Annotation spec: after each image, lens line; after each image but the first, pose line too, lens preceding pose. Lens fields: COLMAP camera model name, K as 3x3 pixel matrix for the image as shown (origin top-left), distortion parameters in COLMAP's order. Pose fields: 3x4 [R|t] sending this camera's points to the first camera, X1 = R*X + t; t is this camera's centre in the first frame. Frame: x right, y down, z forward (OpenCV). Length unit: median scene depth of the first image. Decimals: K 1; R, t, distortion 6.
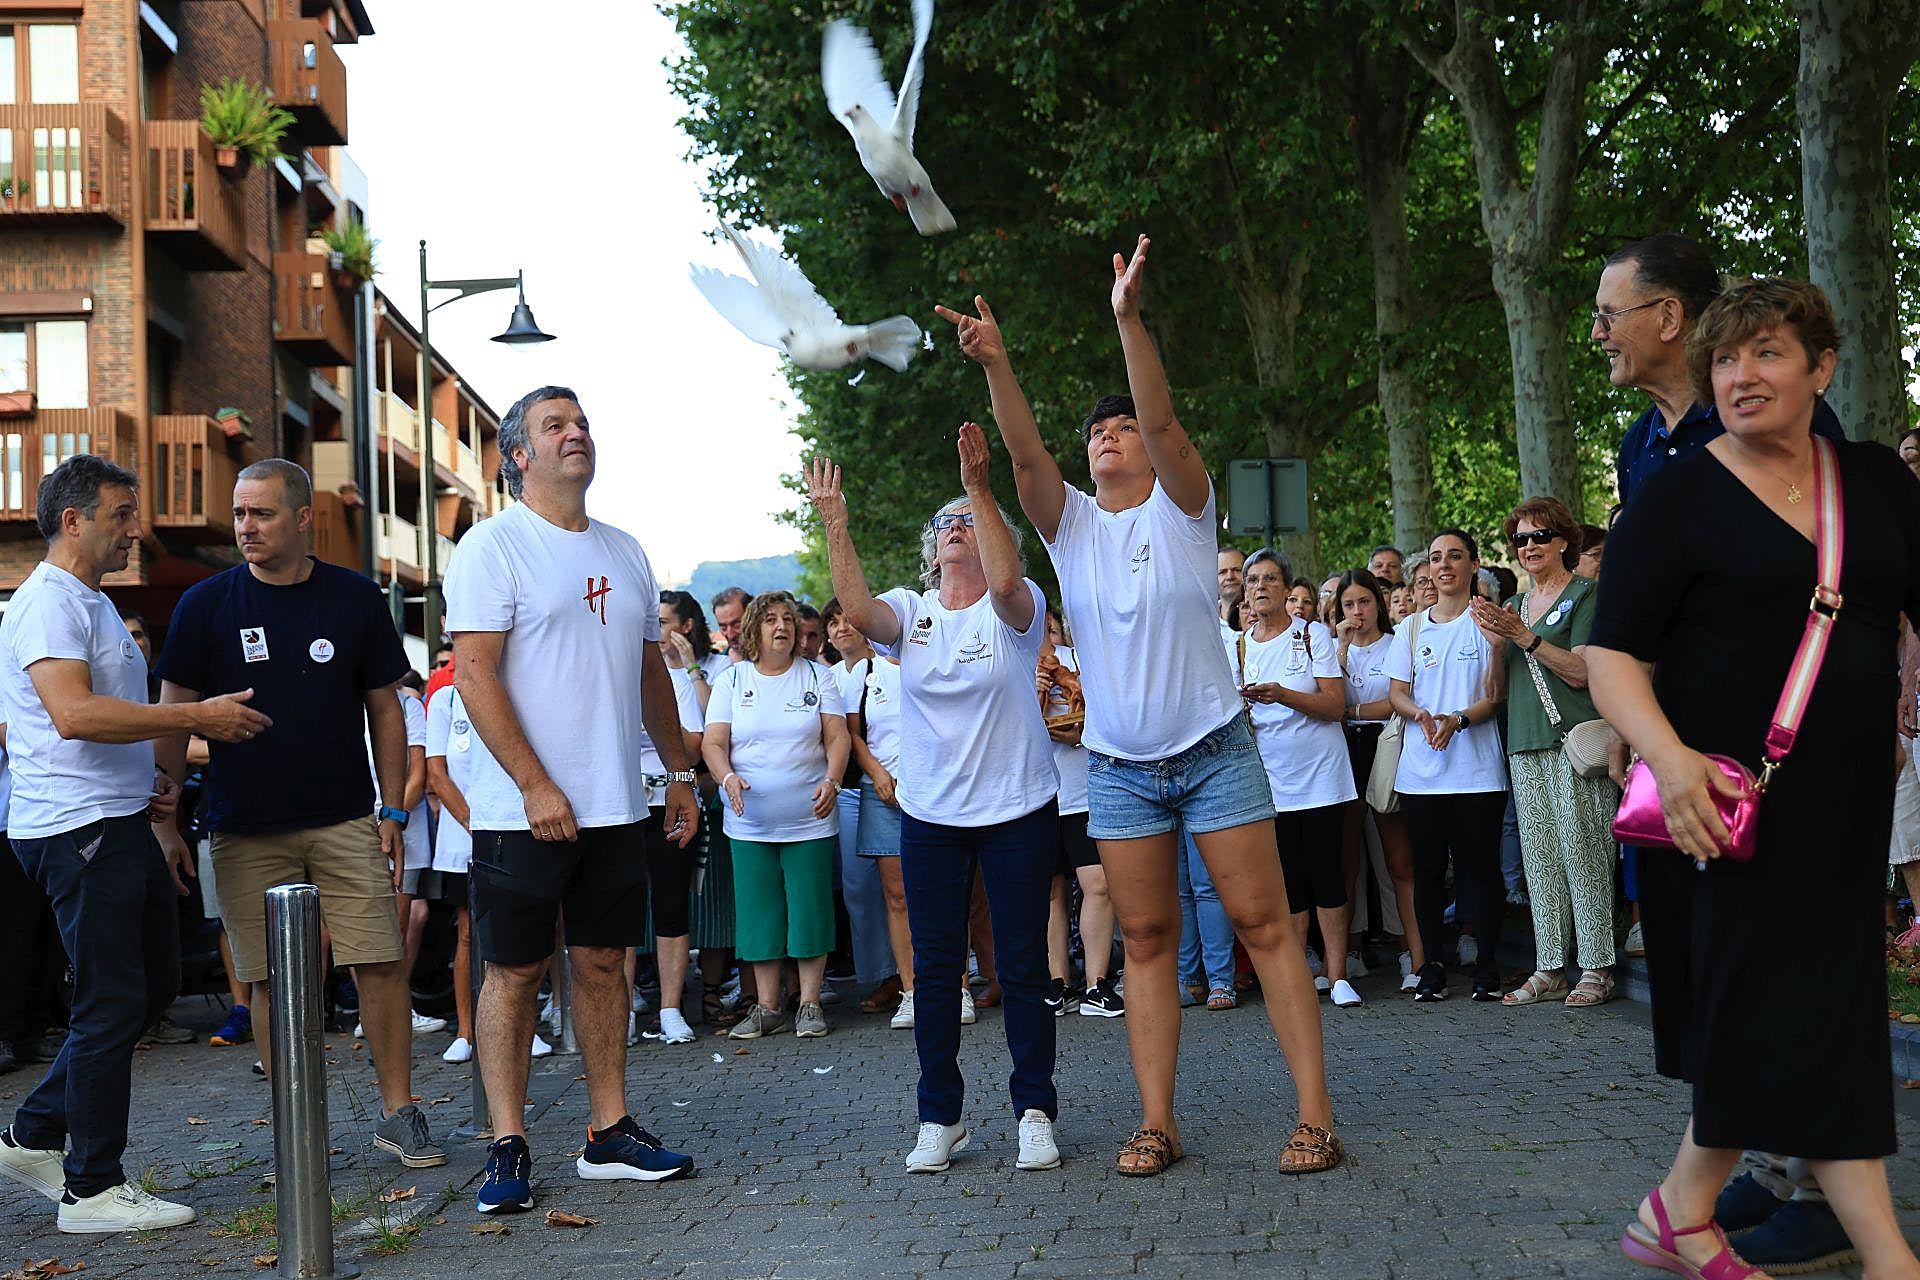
lens RADIAL K [[2430.9, 0, 964.0], [0, 2430.9, 637.0], [0, 0, 1]] dist [0.025763, 0.034732]
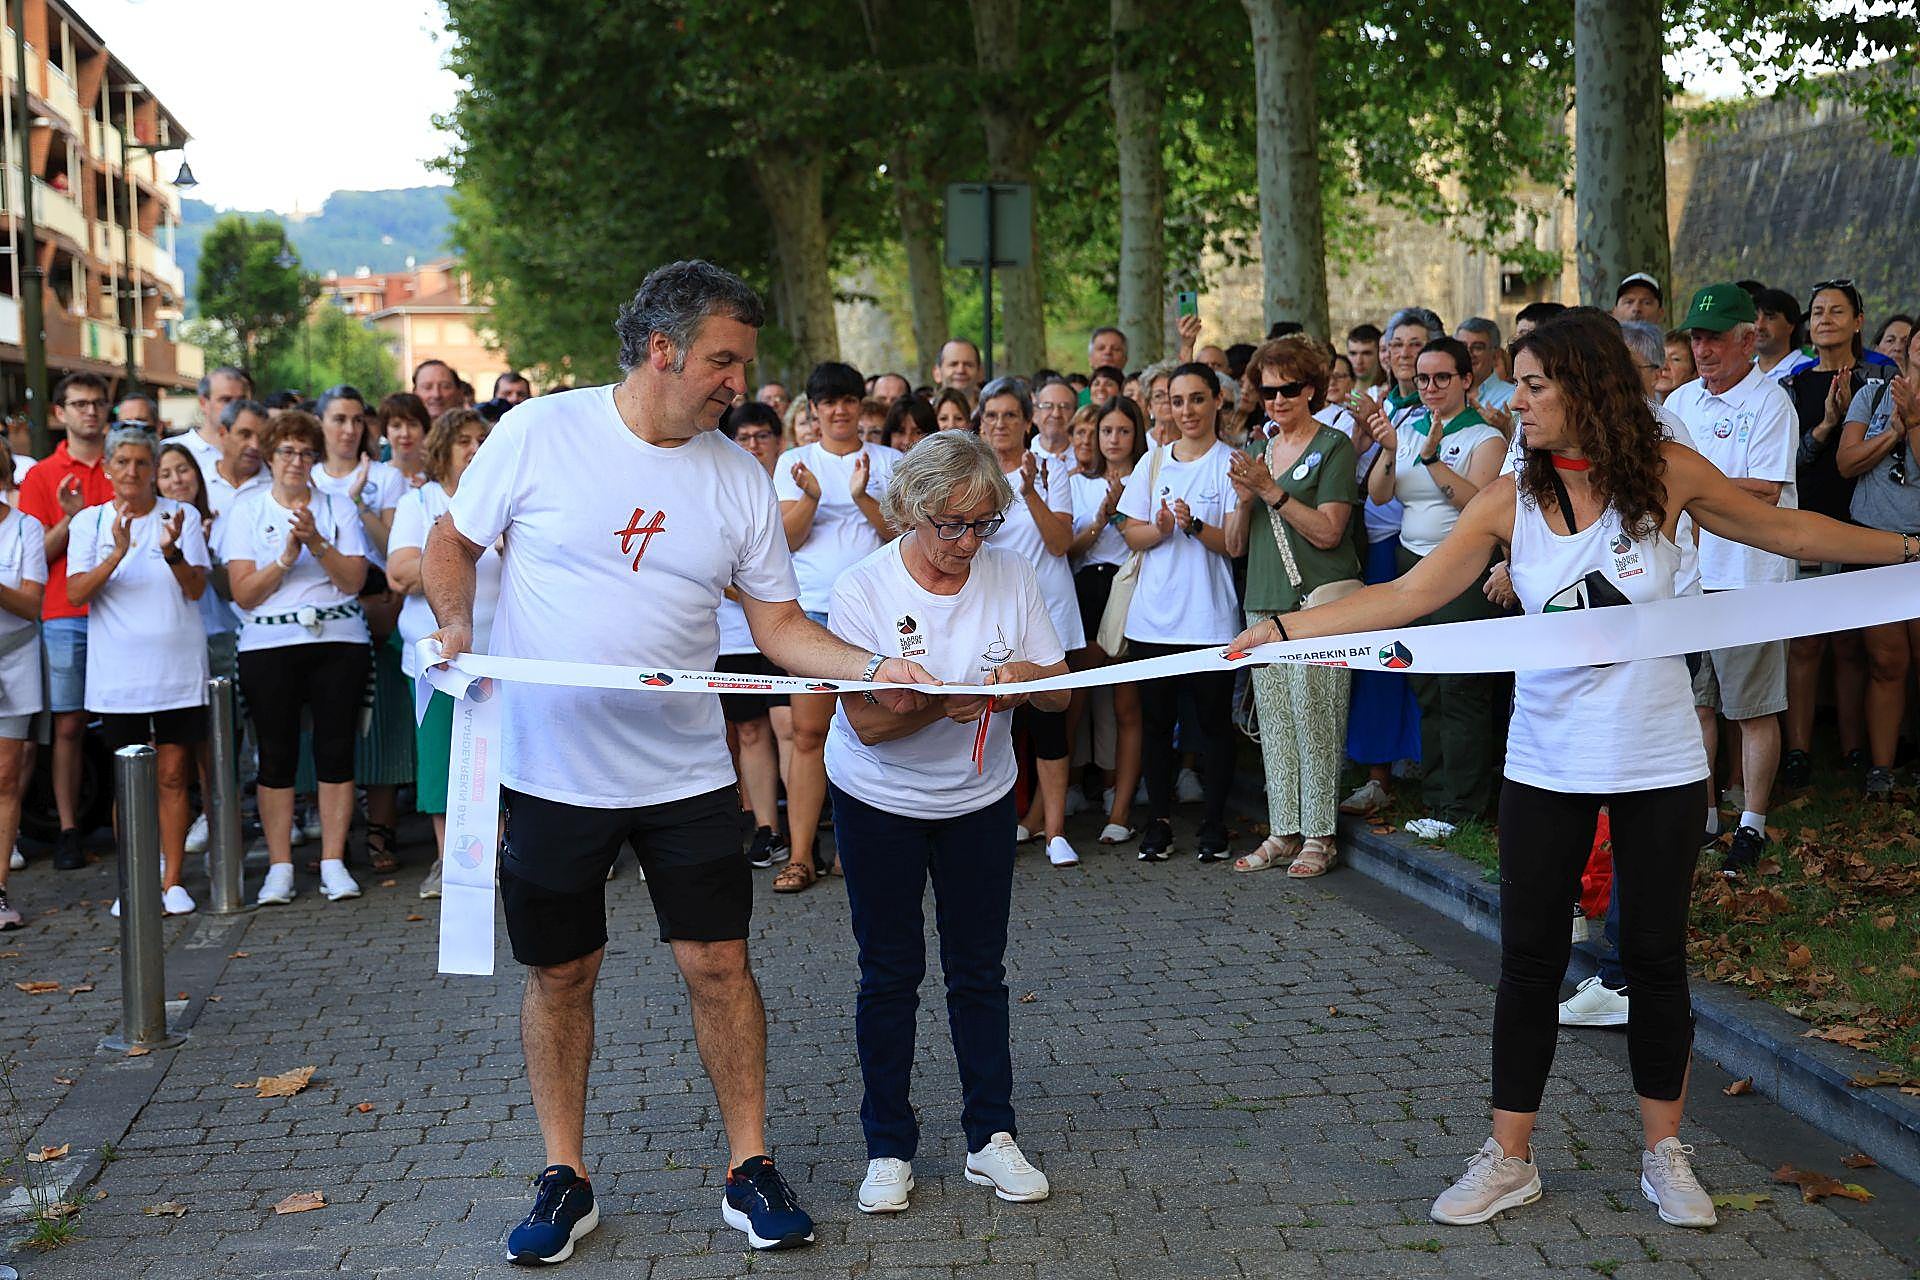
lens RADIAL K [[2683.3, 0, 968.8], [0, 2683.3, 633.1], [0, 0, 1]] dist [0.034249, 0.032413]
pose [[0.992059, 0.015646, 0.124794, -0.004257], [-0.031302, 0.991726, 0.124497, -0.026525], [-0.121813, -0.127415, 0.984341, -0.006333]]
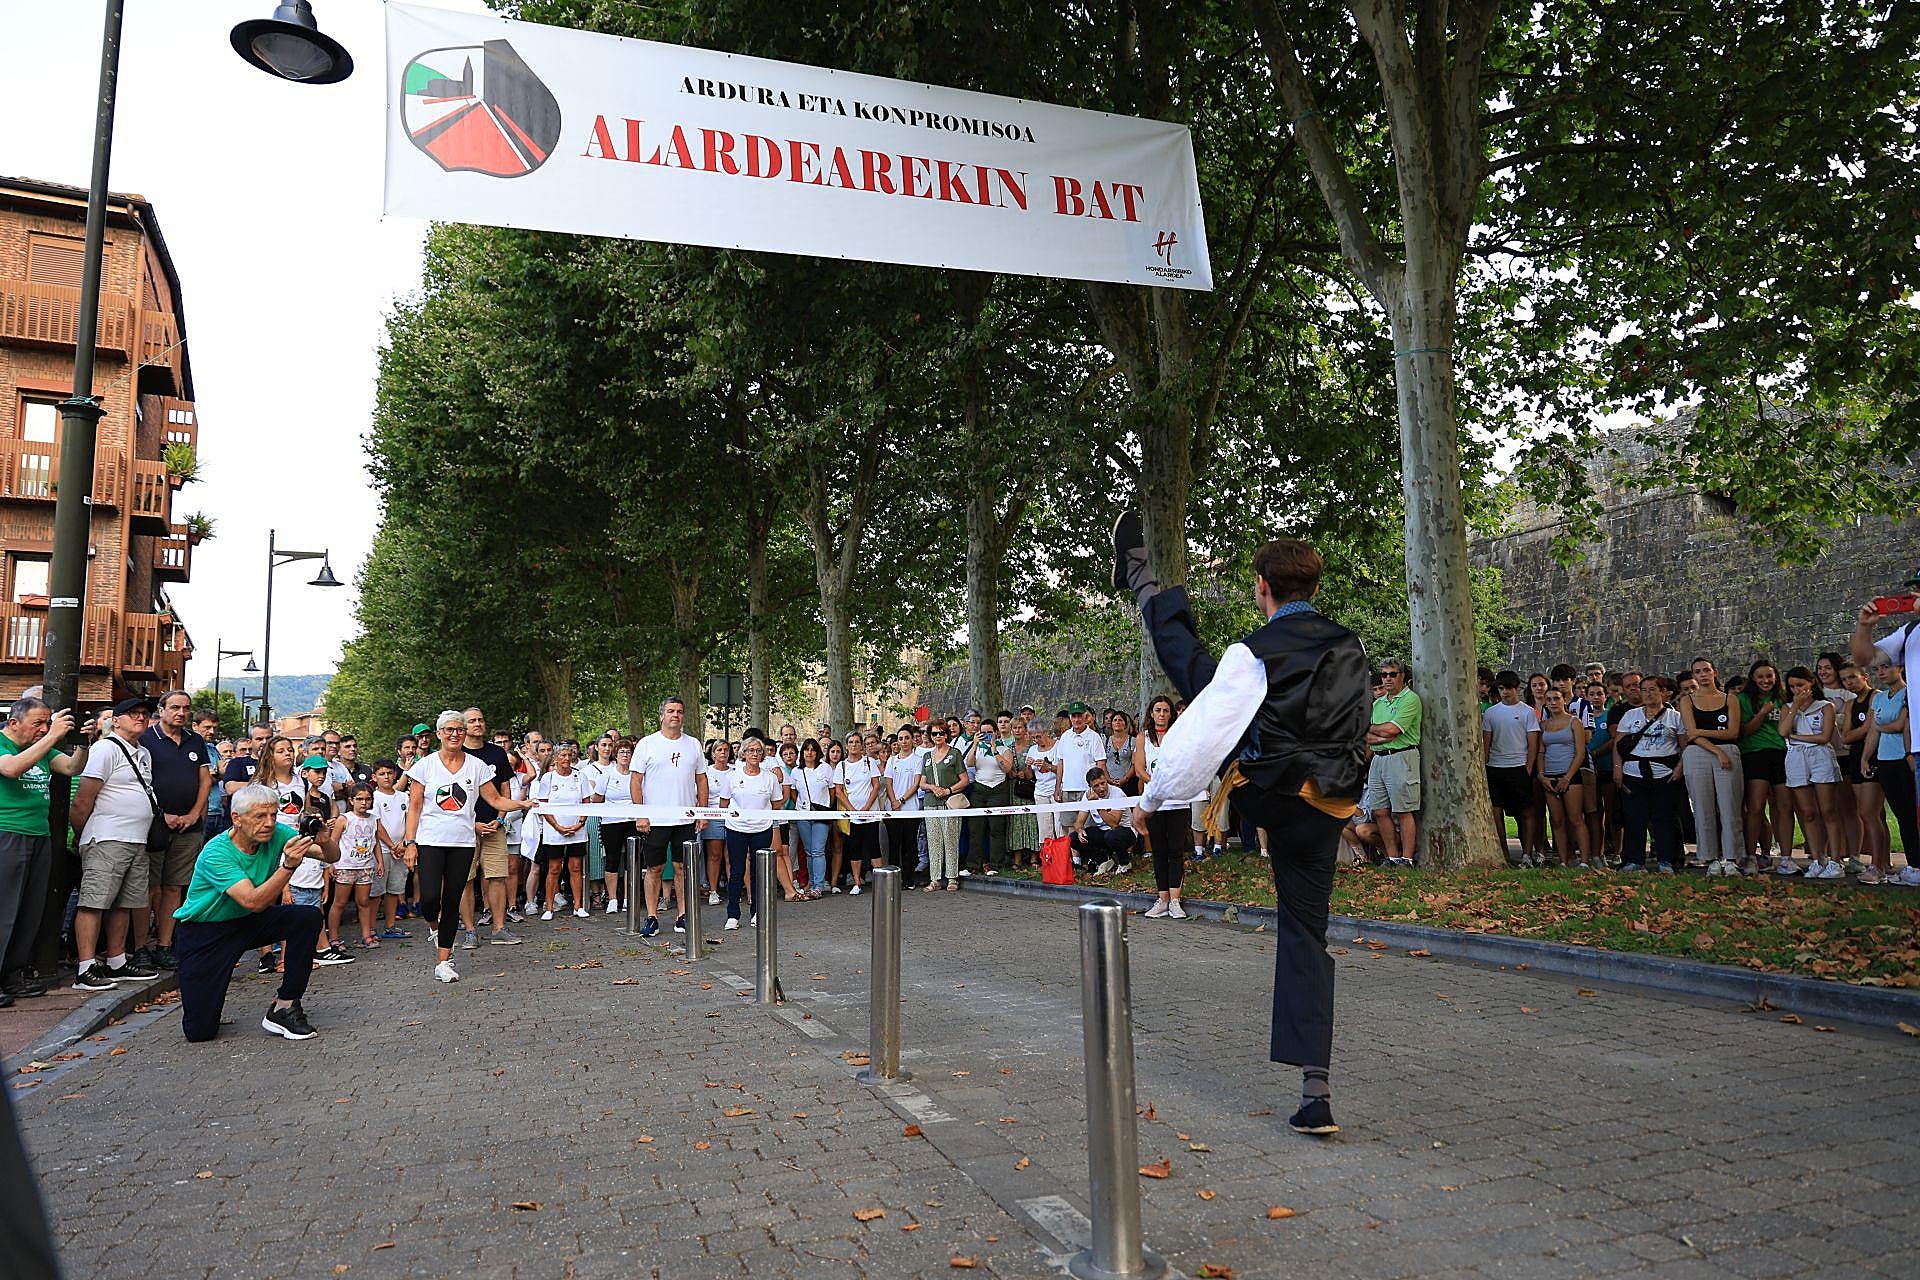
lens RADIAL K [[1277.0, 0, 963.0], [0, 1277.0, 630.9], [0, 0, 1]] dist [-0.000850, 0.000033]
pose [[0.909183, 0.071407, 0.410229, -0.146111], [-0.036127, 0.994998, -0.093129, -0.007547], [-0.414827, 0.069851, 0.907215, -0.166119]]
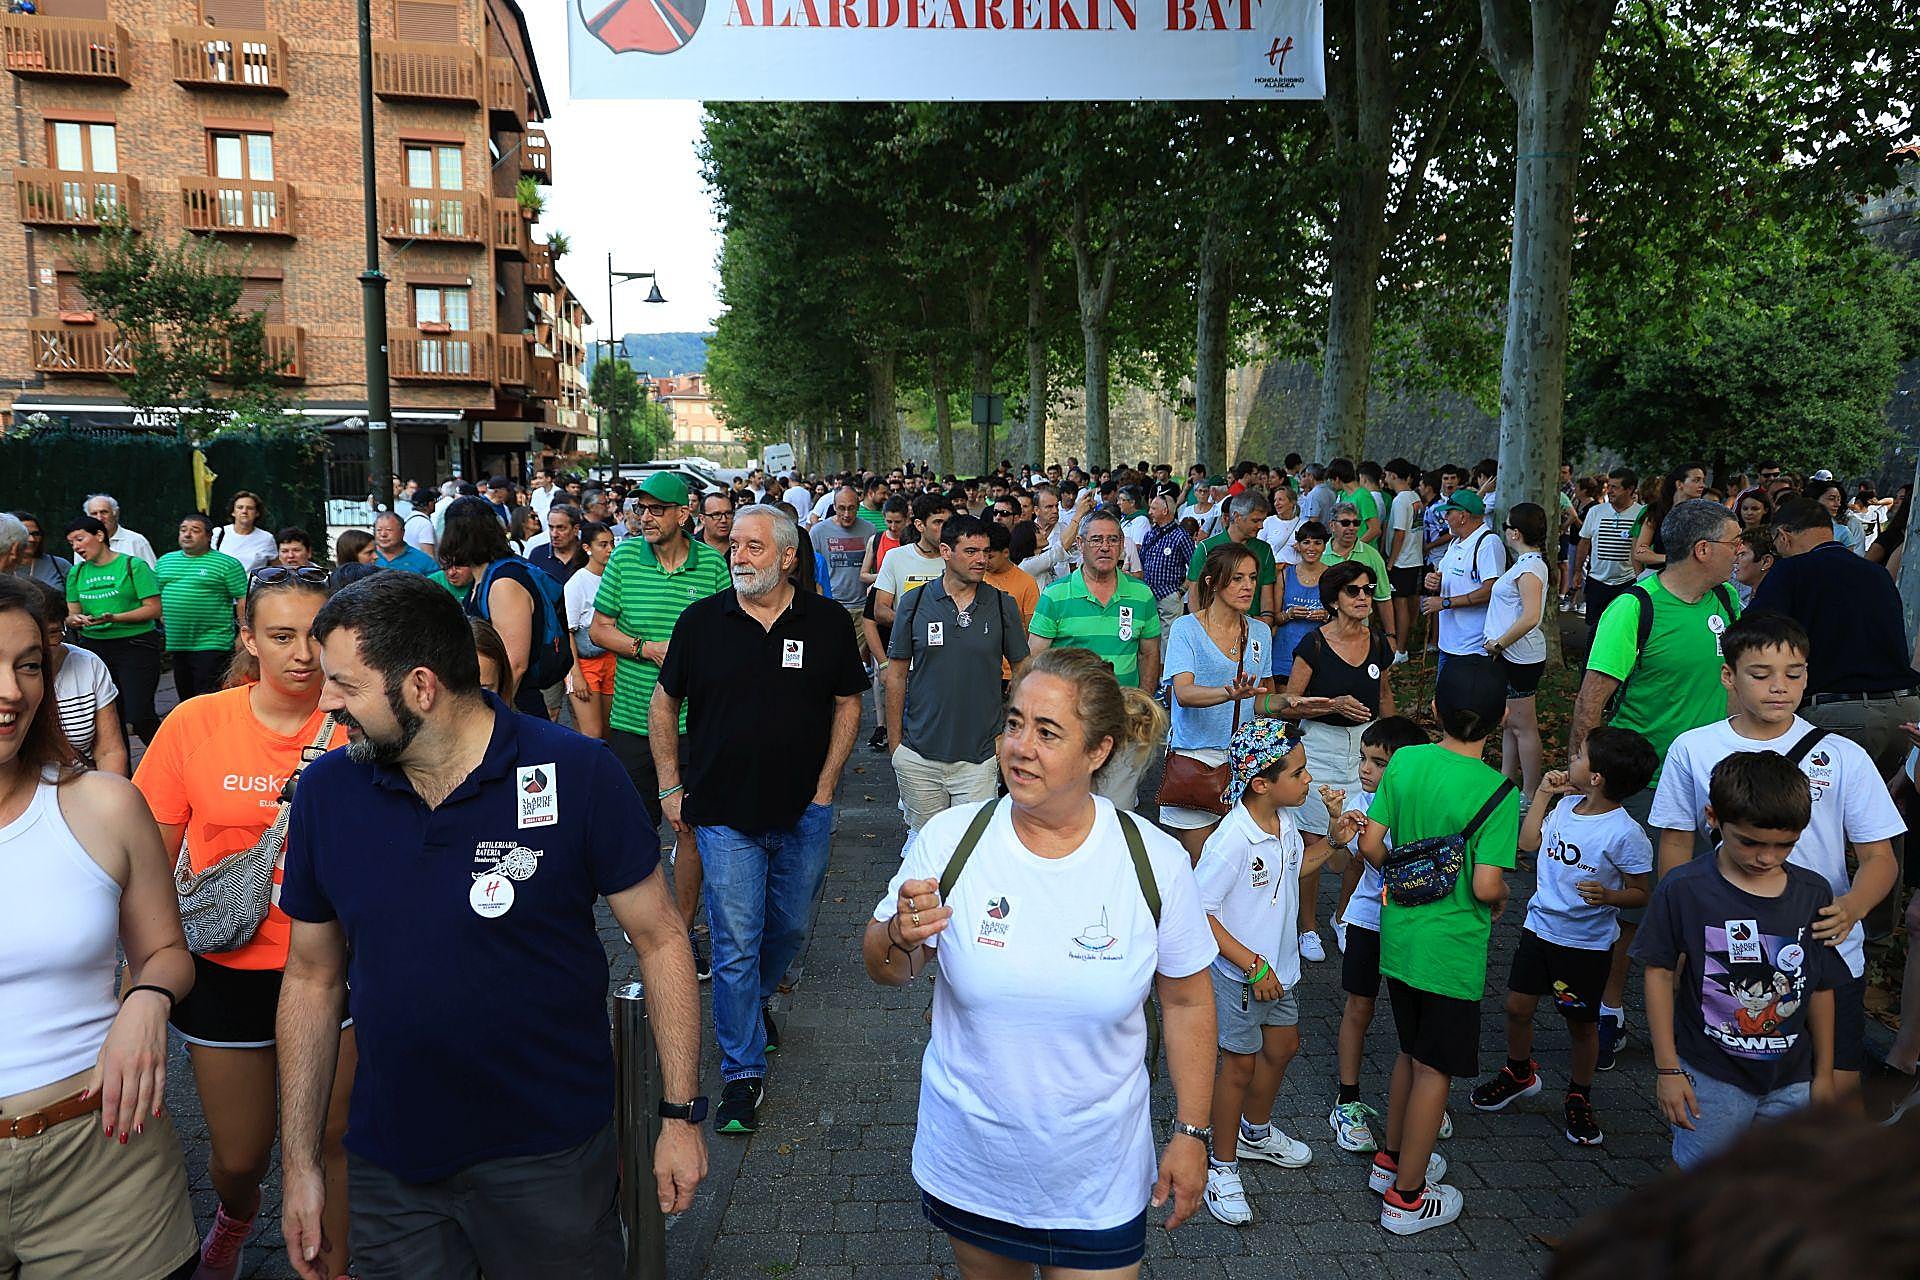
lens RADIAL K [[1277.0, 0, 963.0], [0, 1277.0, 630.9], [0, 0, 1]] dist [-0.000850, 0.000033]
pose [[0.987217, 0.030675, 0.156400, -0.083044], [-0.059372, 0.981454, 0.182274, -0.061034], [-0.147908, -0.189230, 0.970729, -0.265538]]
